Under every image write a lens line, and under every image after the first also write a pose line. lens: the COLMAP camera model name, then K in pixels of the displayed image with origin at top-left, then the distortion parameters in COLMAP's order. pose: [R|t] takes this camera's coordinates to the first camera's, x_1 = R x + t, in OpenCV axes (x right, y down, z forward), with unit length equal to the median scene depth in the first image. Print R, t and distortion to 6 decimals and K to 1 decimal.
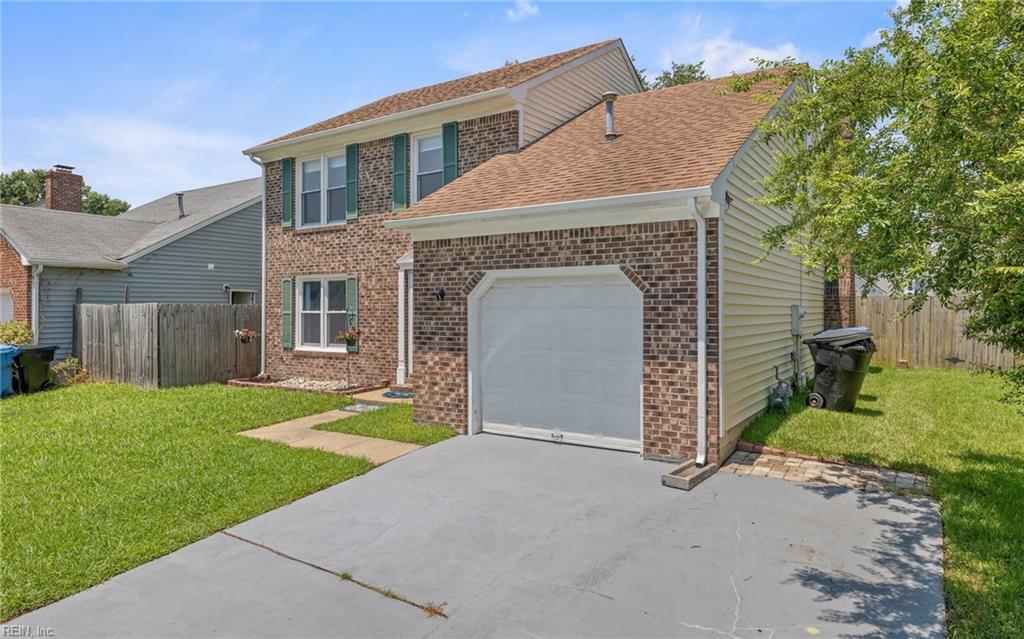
lens RADIAL K [[635.7, 0, 509.6], [0, 635.7, 305.4], [0, 0, 1]] dist [-0.000651, -0.000353]
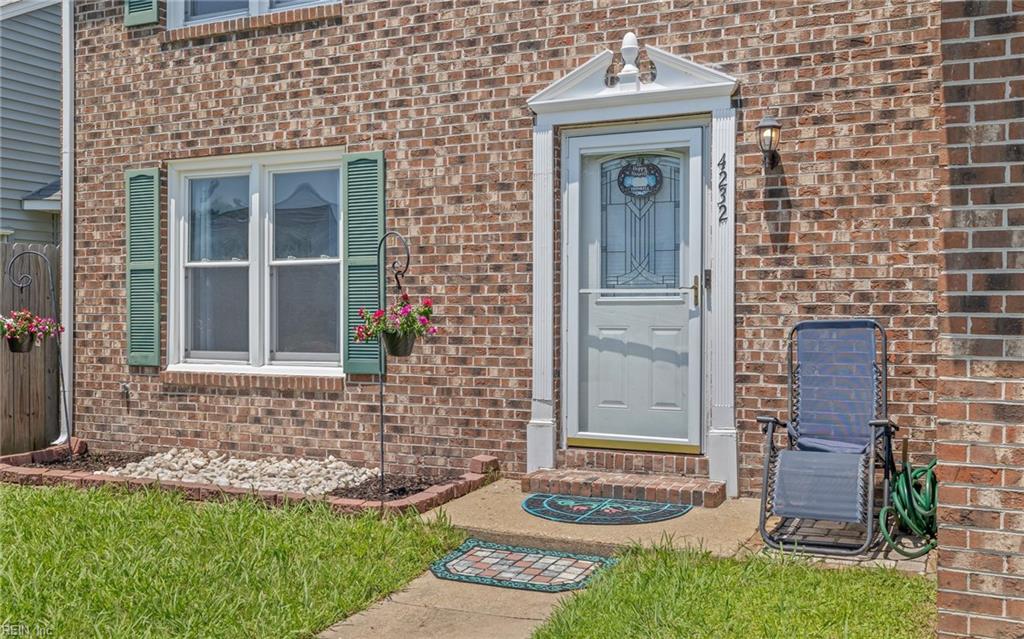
lens RADIAL K [[996.2, 0, 510.2], [0, 996.2, 314.6], [0, 0, 1]] dist [0.001693, 0.000000]
pose [[0.990007, 0.001301, 0.141012, -0.260770], [-0.002530, 0.999960, 0.008541, 0.038154], [-0.140996, -0.008813, 0.989971, 0.487055]]
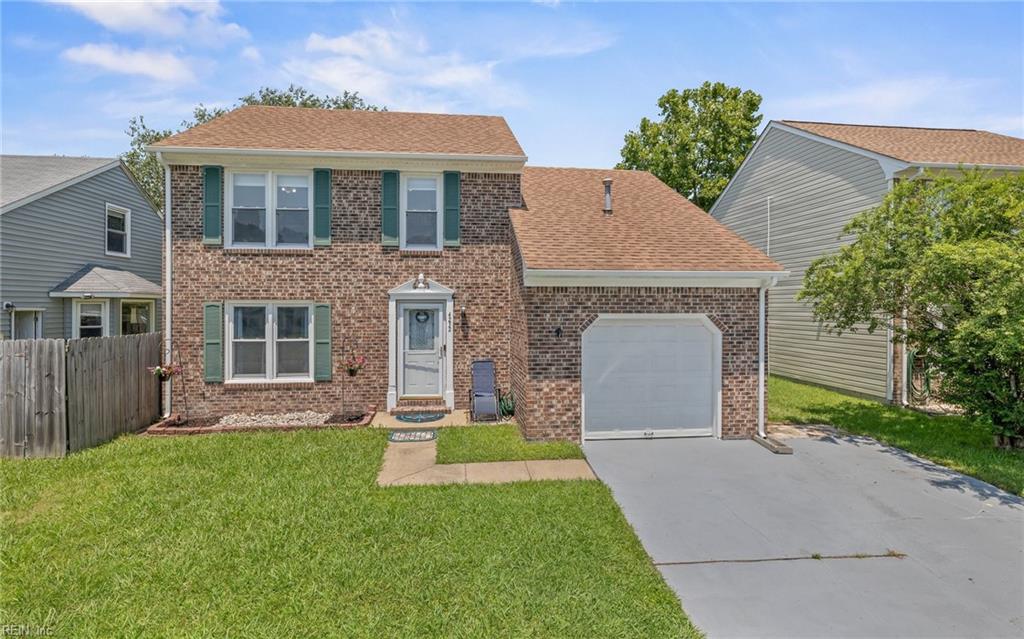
lens RADIAL K [[522.6, 0, 512.3], [0, 522.6, 306.8], [0, 0, 1]] dist [-0.000920, 0.000242]
pose [[0.764442, -0.000449, 0.644693, -0.577534], [-0.004714, 0.999969, 0.006286, -0.050529], [-0.644675, -0.007845, 0.764416, 0.209503]]
